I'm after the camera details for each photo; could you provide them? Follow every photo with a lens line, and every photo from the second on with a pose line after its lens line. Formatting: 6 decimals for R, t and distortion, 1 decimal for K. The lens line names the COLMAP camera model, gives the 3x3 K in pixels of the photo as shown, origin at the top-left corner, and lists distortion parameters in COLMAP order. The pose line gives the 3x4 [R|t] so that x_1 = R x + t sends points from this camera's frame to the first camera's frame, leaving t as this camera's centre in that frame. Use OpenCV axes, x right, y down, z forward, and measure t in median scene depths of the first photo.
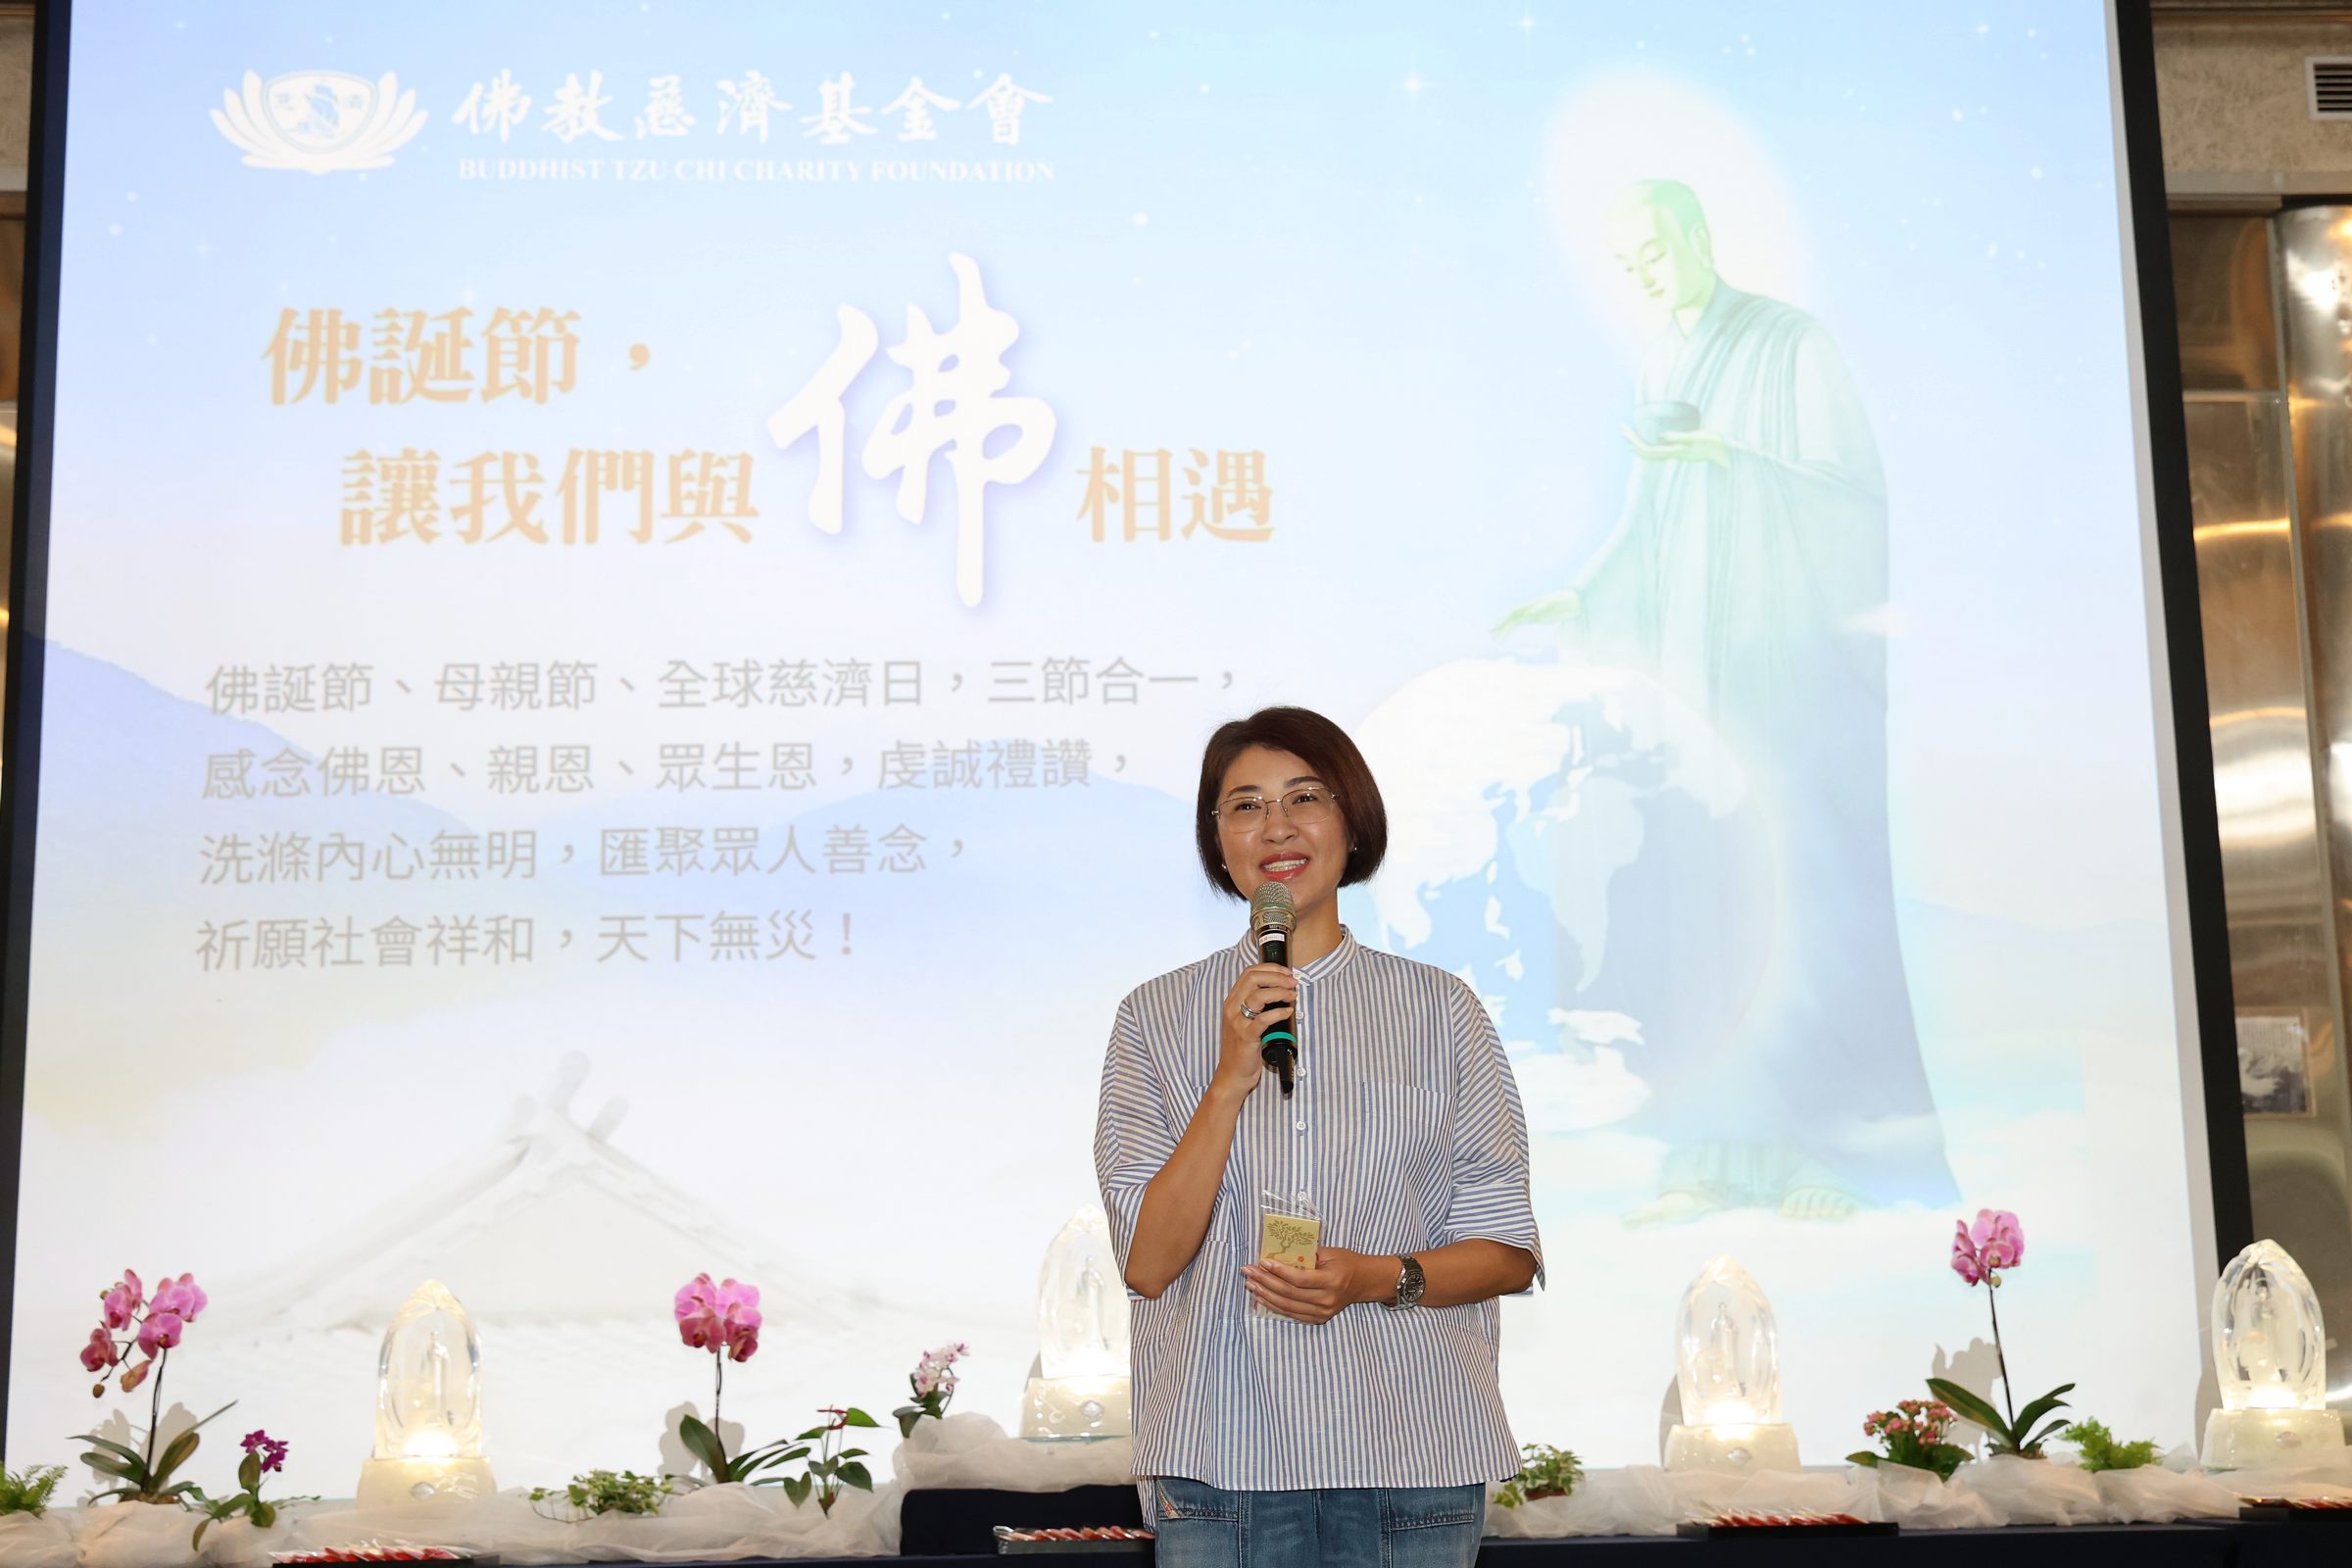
lens RADIAL K [[3261.5, 0, 1204.6], [0, 3261.5, 782.7], [0, 0, 1]] dist [0.023316, 0.010756]
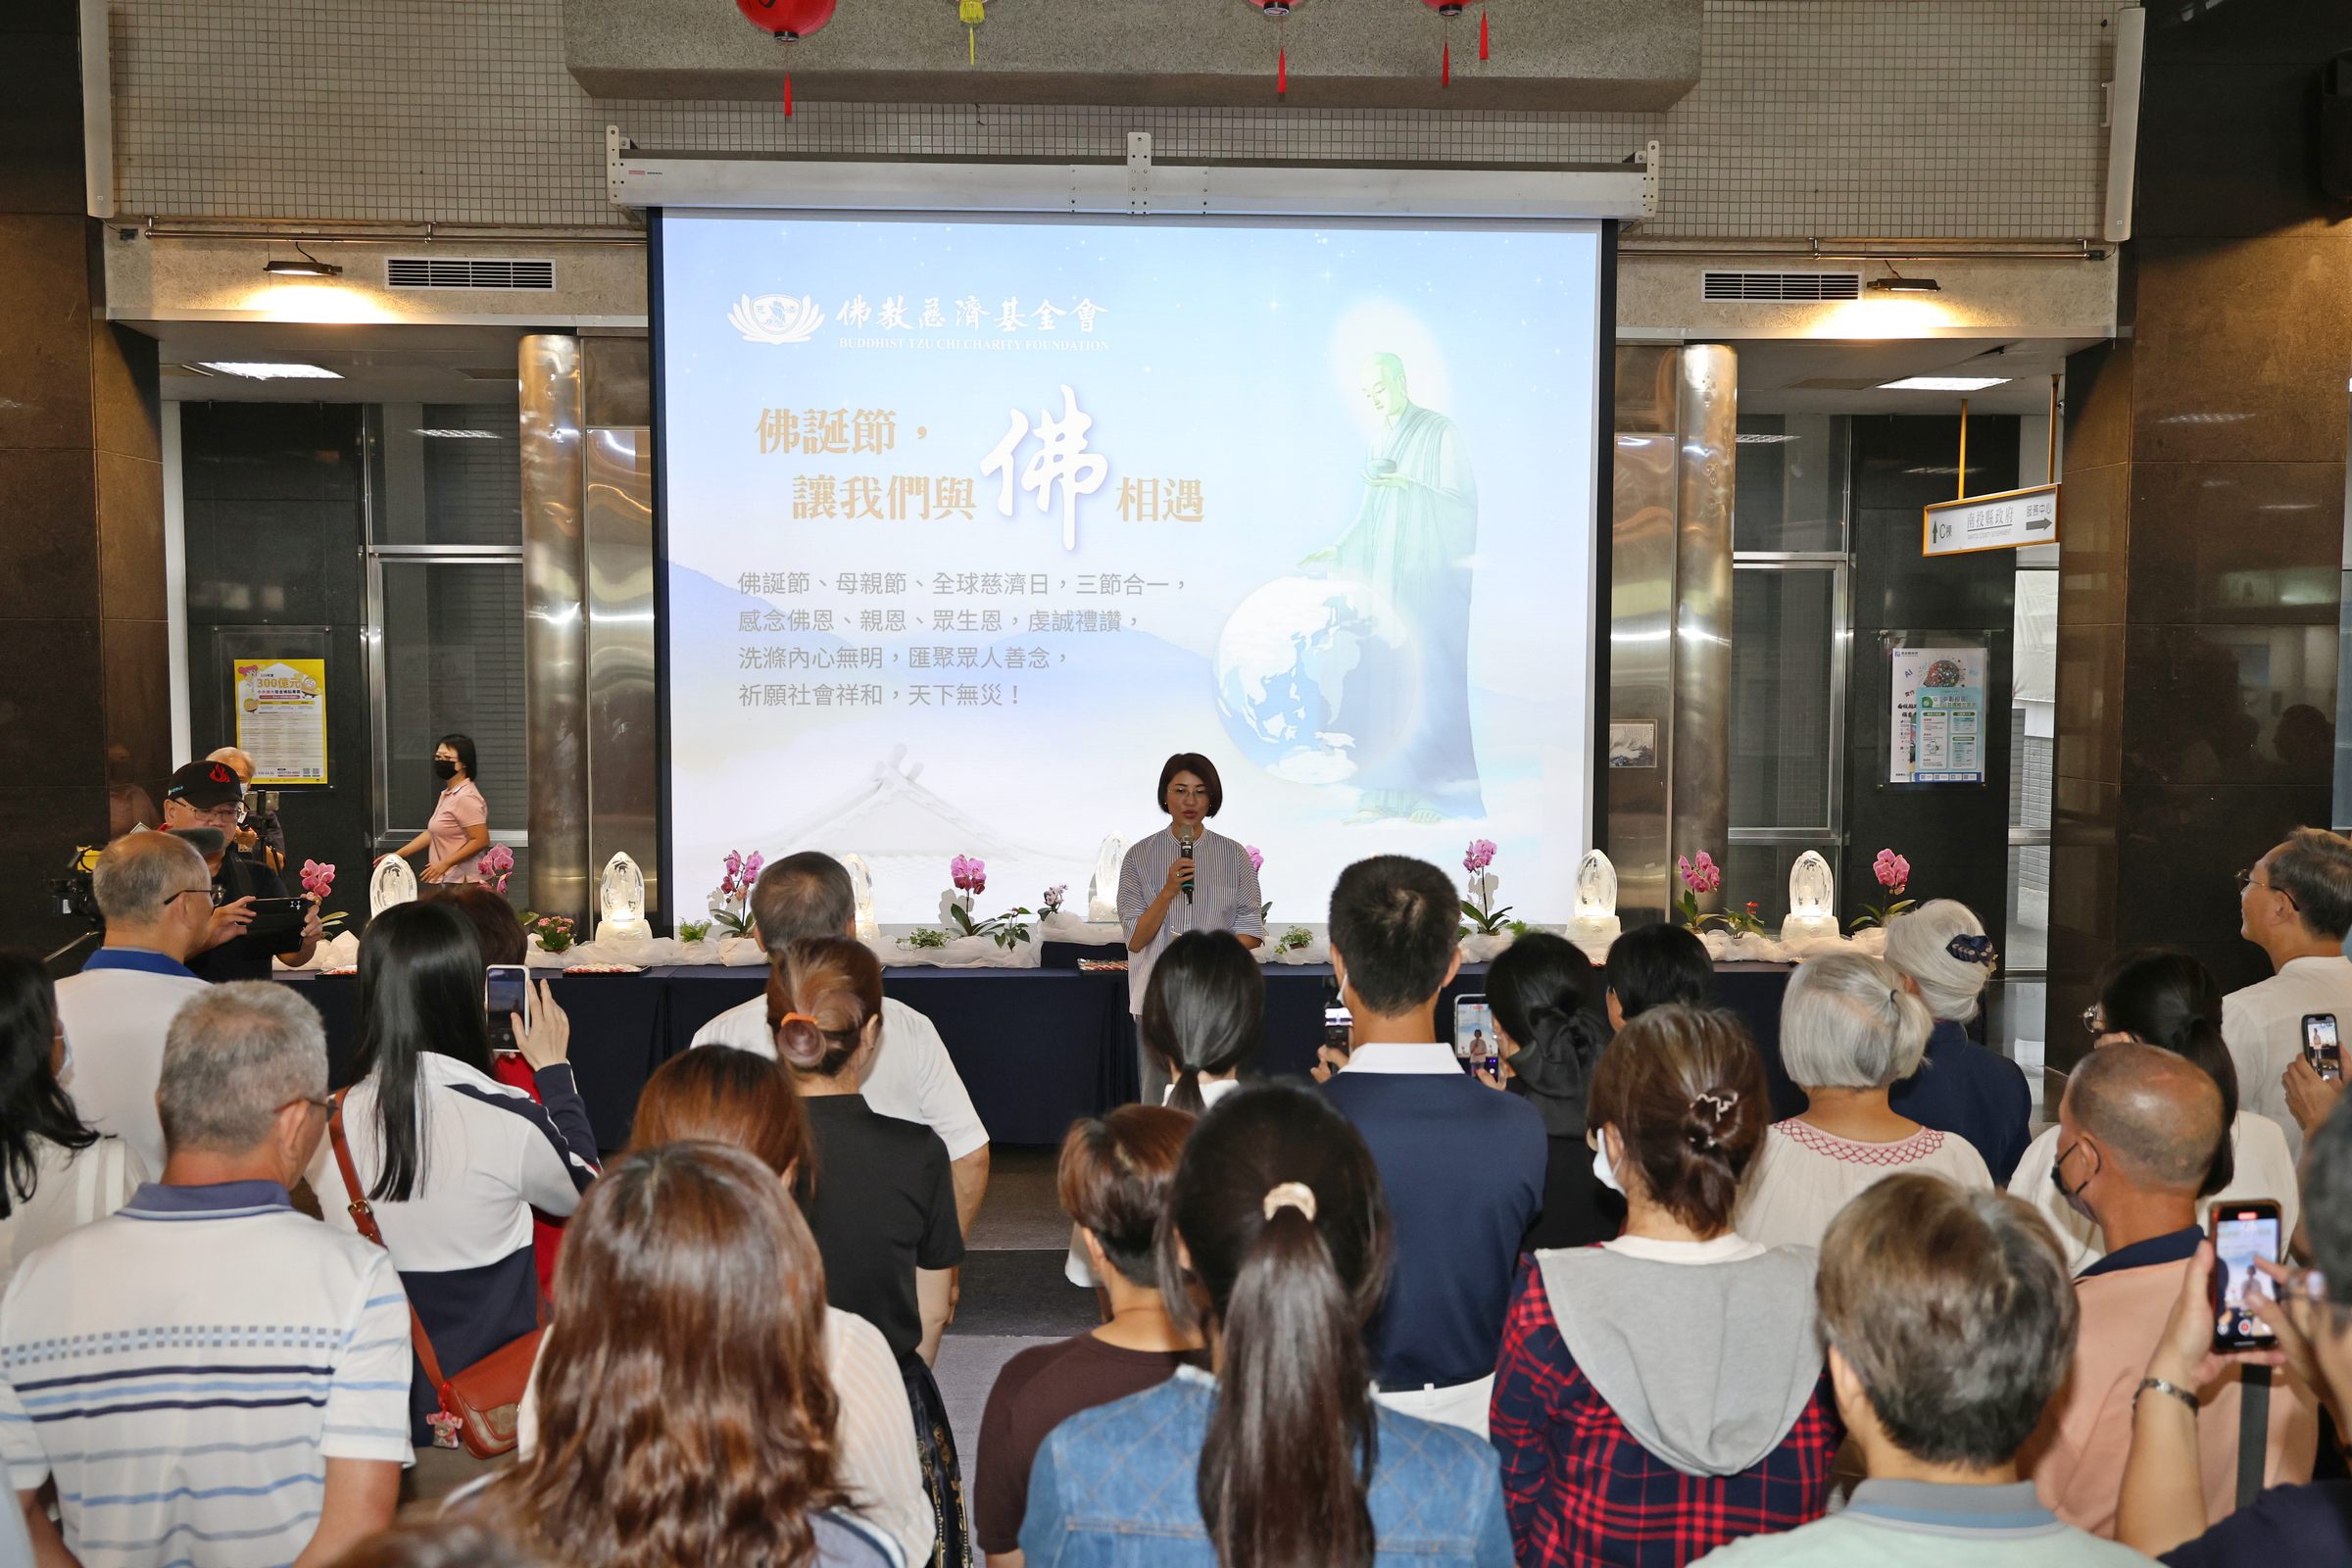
lens RADIAL K [[2360.0, 0, 1176.0], [0, 2360.0, 784.0], [0, 0, 1]] dist [0.001256, 0.000376]
pose [[0.999654, 0.025251, -0.007386, 0.019157], [-0.022270, 0.961637, 0.273421, -0.351258], [0.014006, -0.273162, 0.961866, -0.630584]]
